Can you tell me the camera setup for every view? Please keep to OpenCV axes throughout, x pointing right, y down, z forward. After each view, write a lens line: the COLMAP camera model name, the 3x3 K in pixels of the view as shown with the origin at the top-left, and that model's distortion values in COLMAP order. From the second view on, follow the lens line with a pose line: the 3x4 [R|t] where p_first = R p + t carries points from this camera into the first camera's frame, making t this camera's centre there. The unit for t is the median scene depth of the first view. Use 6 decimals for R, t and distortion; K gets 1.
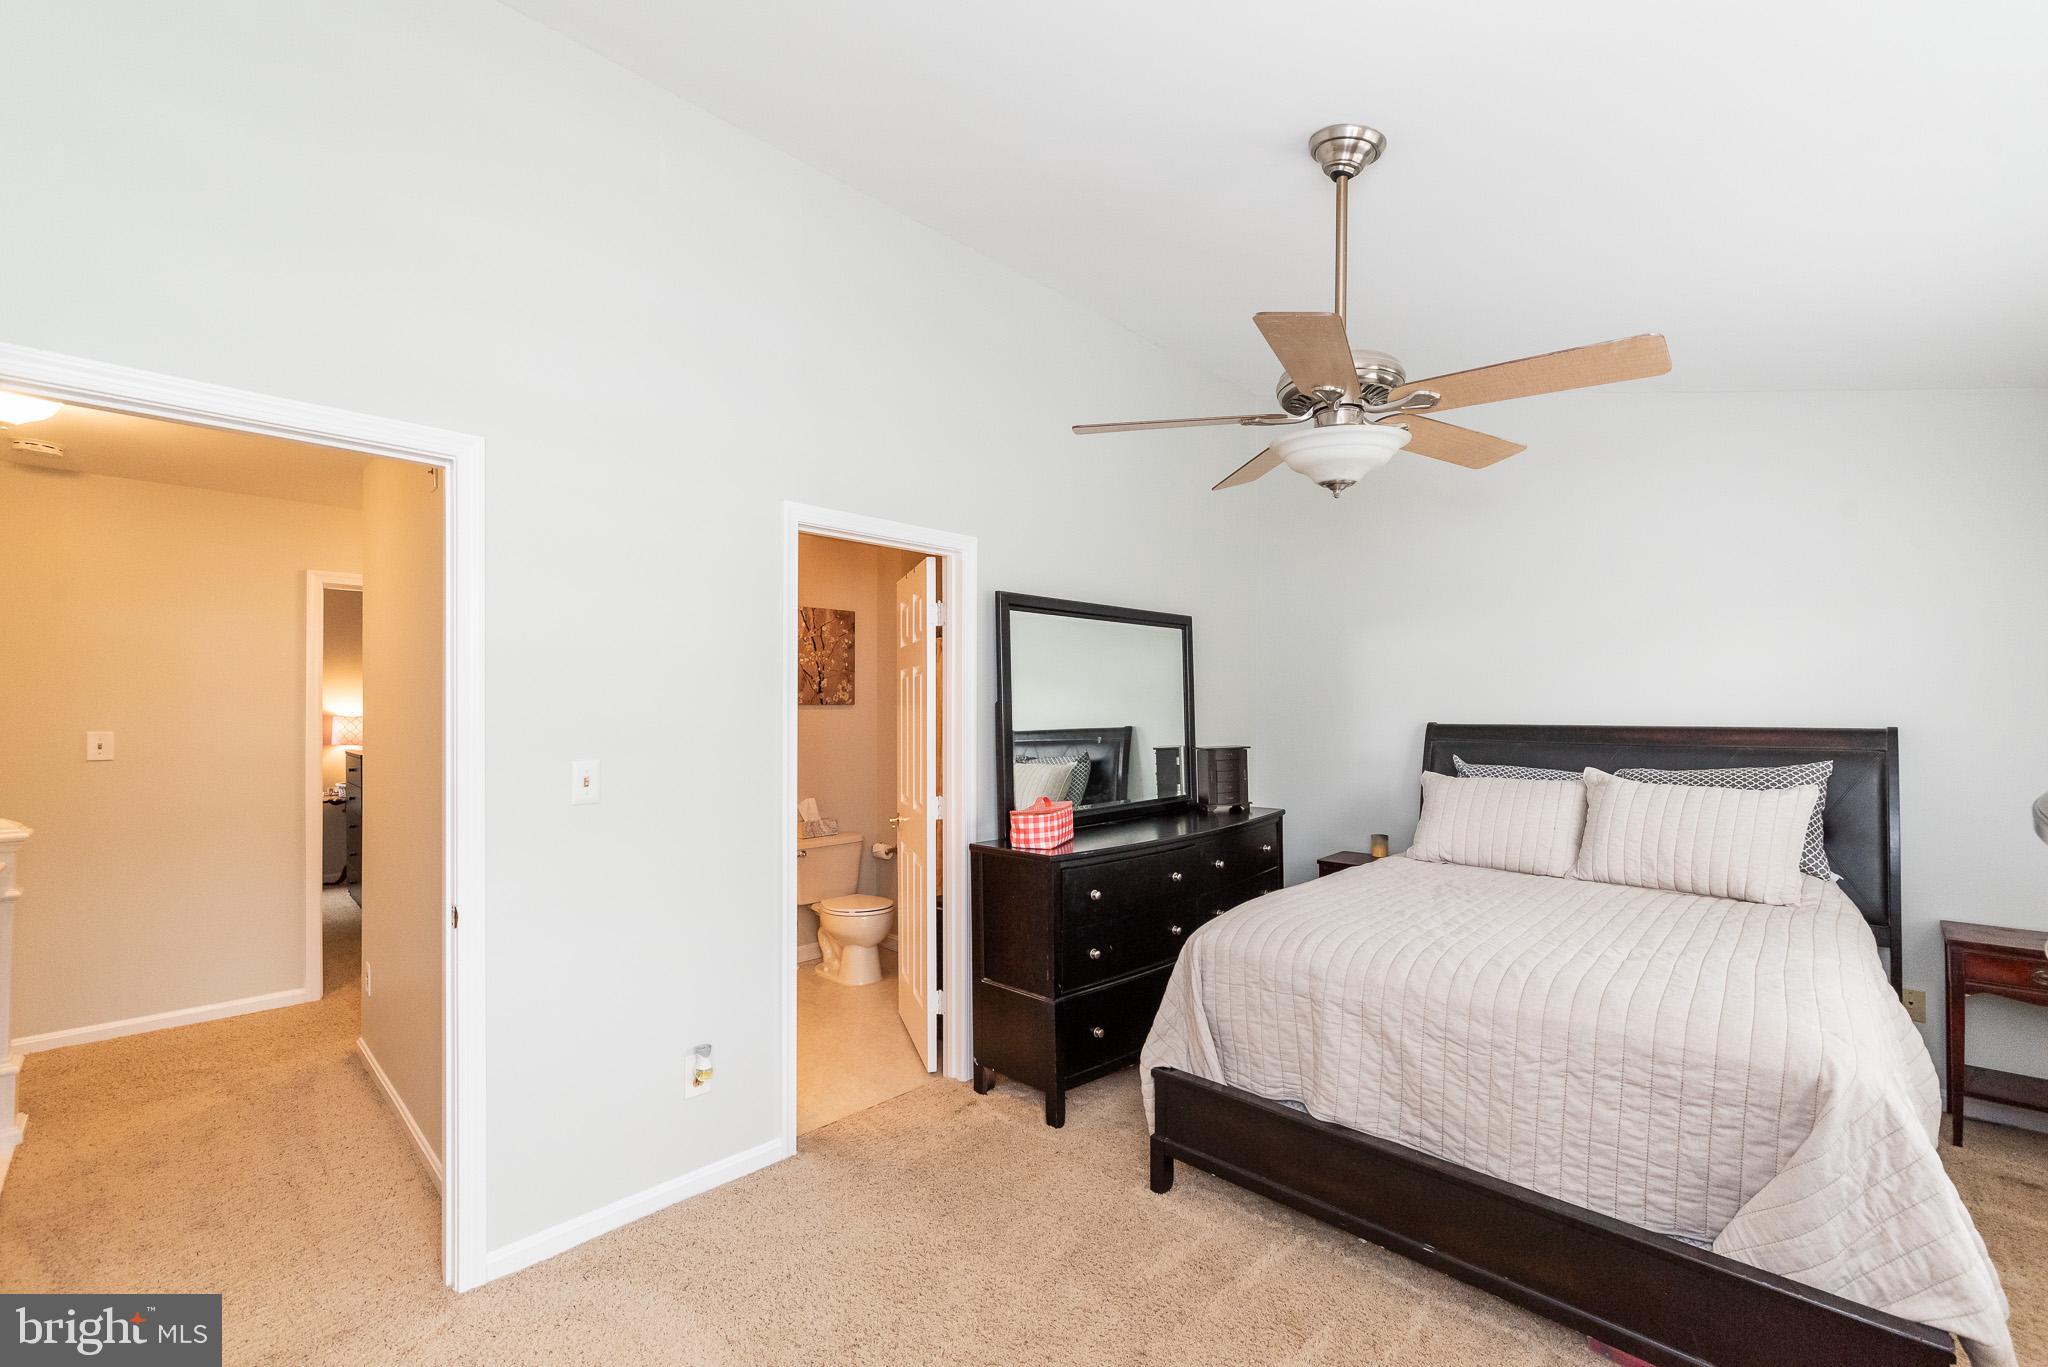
lens RADIAL K [[839.5, 0, 1023.0], [0, 839.5, 700.6], [0, 0, 1]] dist [-0.002620, -0.000183]
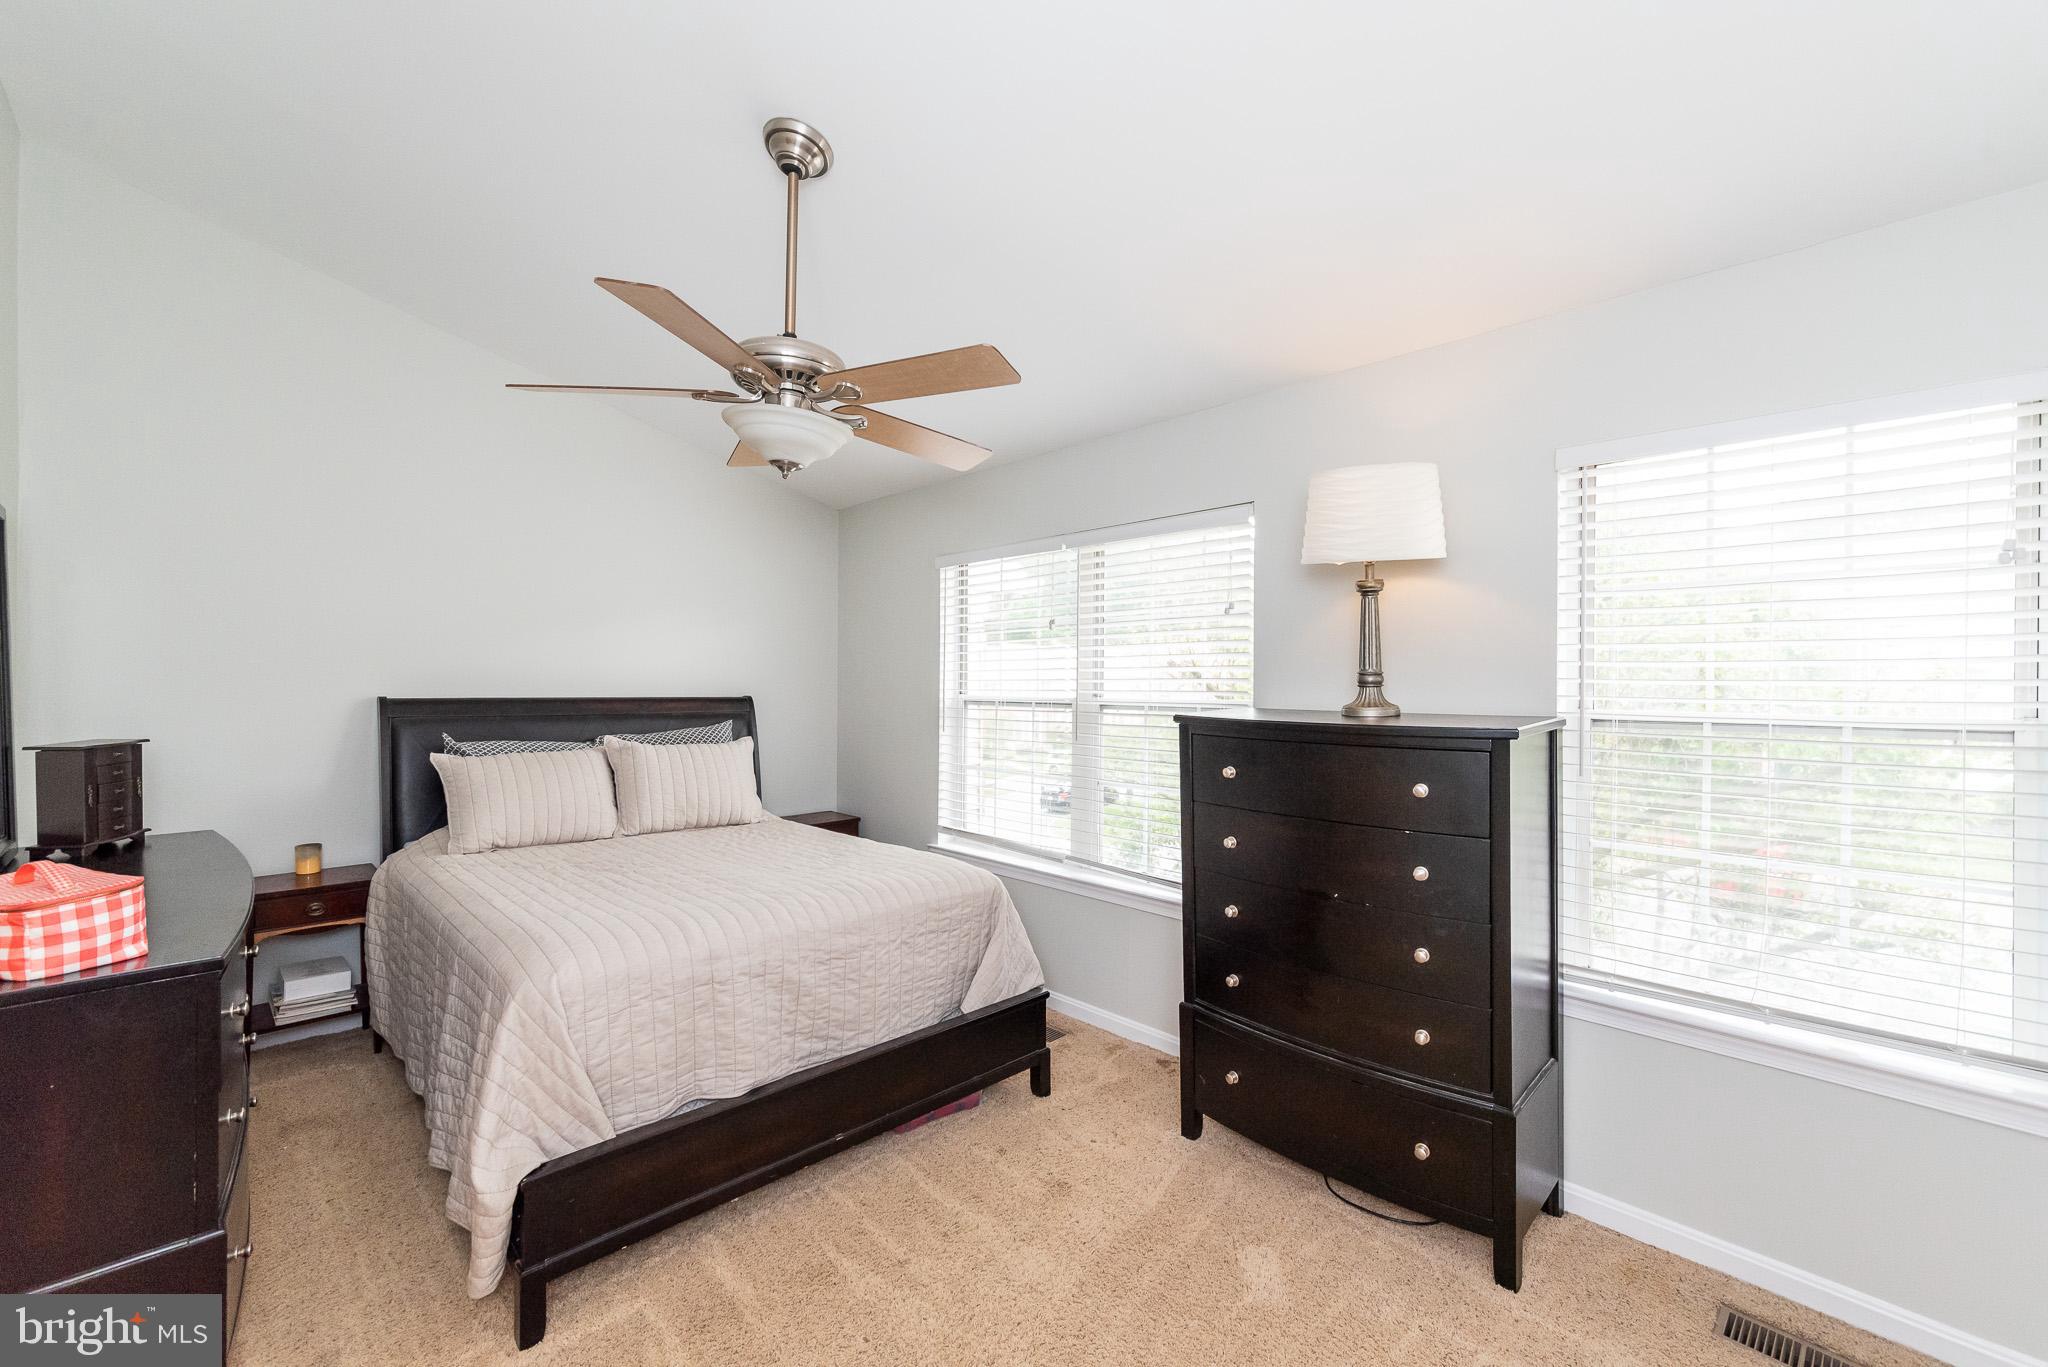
lens RADIAL K [[839.5, 0, 1023.1], [0, 839.5, 685.9], [0, 0, 1]] dist [-0.002620, -0.000183]
pose [[0.037434, 0.002117, 0.999297, -0.554334], [-0.015475, 0.999879, -0.001539, 0.010058], [-0.999179, -0.015407, 0.037463, 0.561565]]
